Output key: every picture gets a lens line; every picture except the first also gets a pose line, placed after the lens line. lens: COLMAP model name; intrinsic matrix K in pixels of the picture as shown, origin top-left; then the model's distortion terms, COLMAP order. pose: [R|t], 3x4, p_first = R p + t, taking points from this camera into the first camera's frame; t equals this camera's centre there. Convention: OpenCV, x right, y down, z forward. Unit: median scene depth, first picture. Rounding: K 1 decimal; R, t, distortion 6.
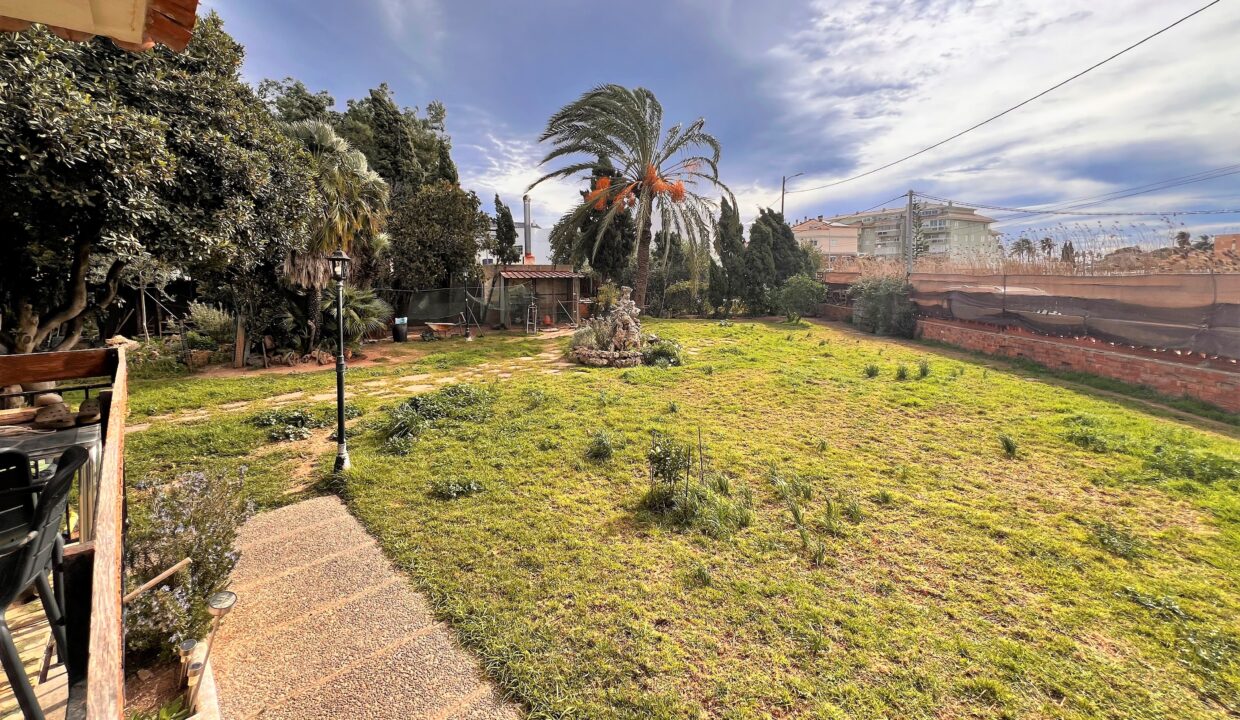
lens RADIAL K [[490.3, 0, 607.1], [0, 490.3, 304.7], [0, 0, 1]] dist [-0.001221, 0.000534]
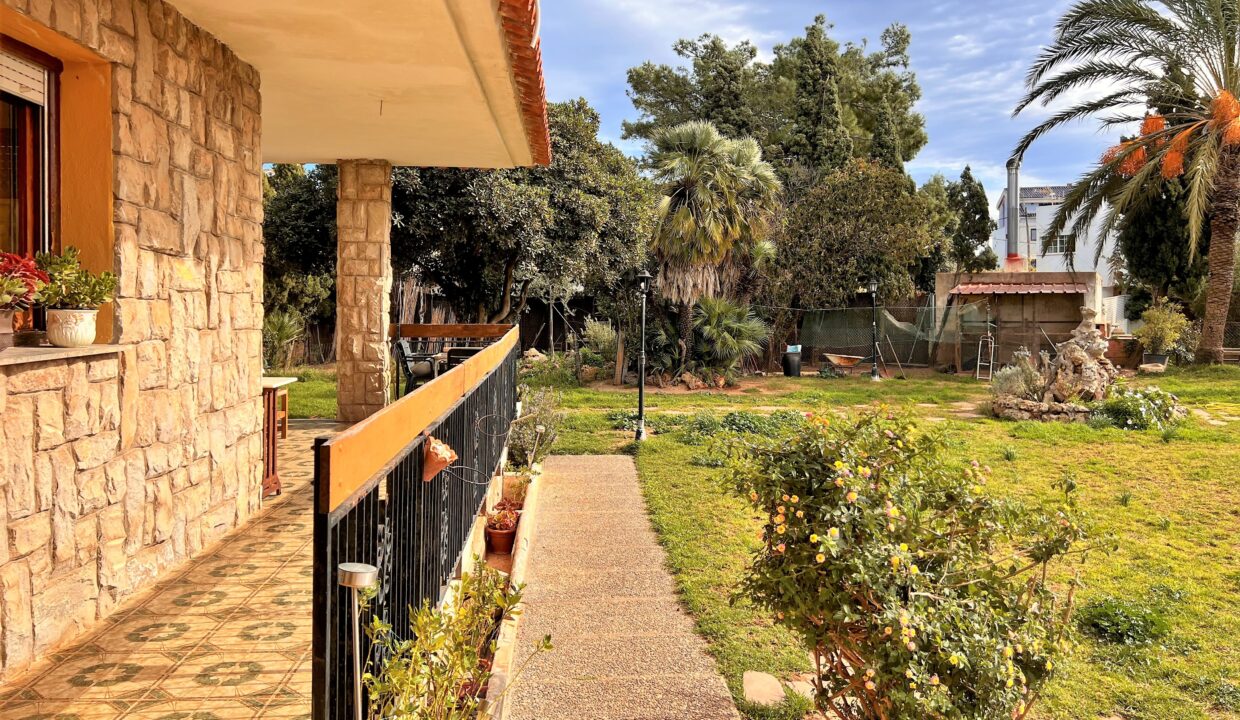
lens RADIAL K [[923.2, 0, 621.8], [0, 923.2, 312.7], [0, 0, 1]] dist [0.066965, -0.070885]
pose [[0.764427, 0.017628, -0.644469, 0.411056], [-0.040929, 0.998937, -0.021224, 0.023626], [0.643409, 0.042602, 0.764336, -0.378026]]
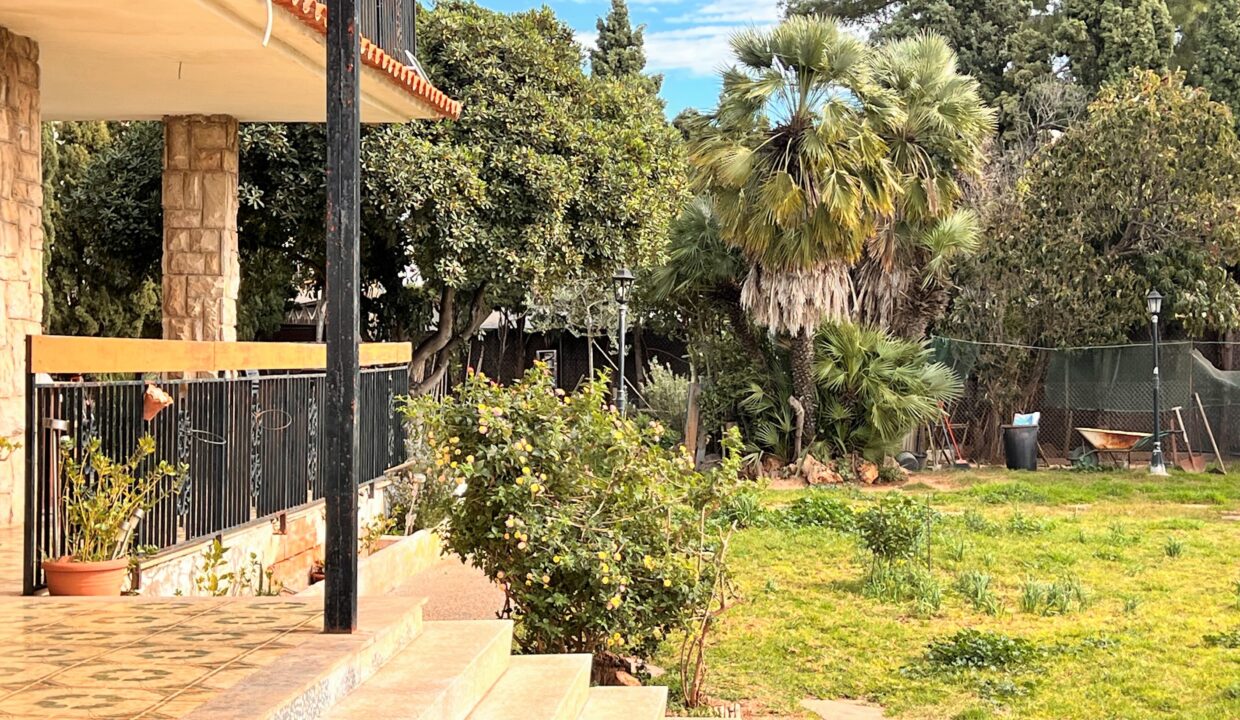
lens RADIAL K [[2112.5, 0, 631.1], [0, 2112.5, 367.9], [0, 0, 1]] dist [0.193308, 0.000000]
pose [[0.666843, 0.010093, -0.745130, 0.945610], [-0.045368, 0.998603, -0.027075, 0.069799], [0.743816, 0.051860, 0.666369, -0.616624]]
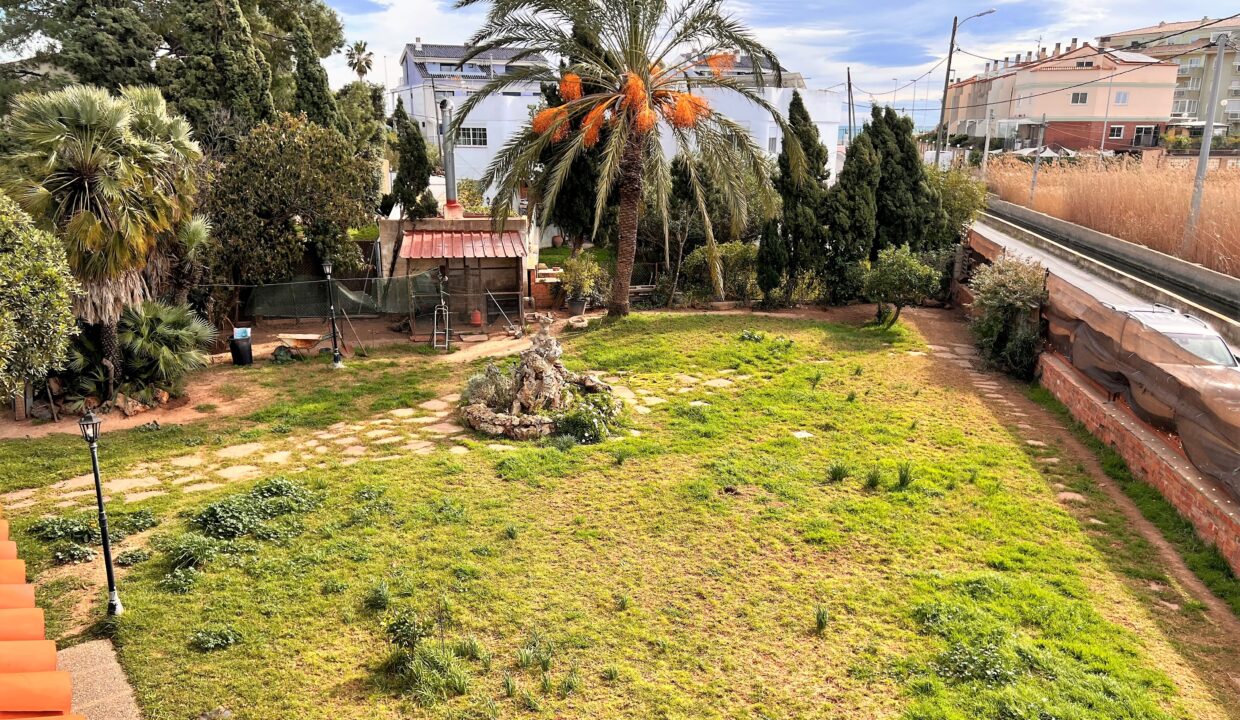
lens RADIAL K [[923.2, 0, 602.0], [0, 923.2, 389.7], [0, 0, 1]] dist [0.066965, -0.070885]
pose [[0.994532, 0.040574, -0.096227, 0.282507], [-0.018633, 0.975594, 0.218789, -0.248946], [0.102756, -0.215799, 0.971016, -0.310818]]
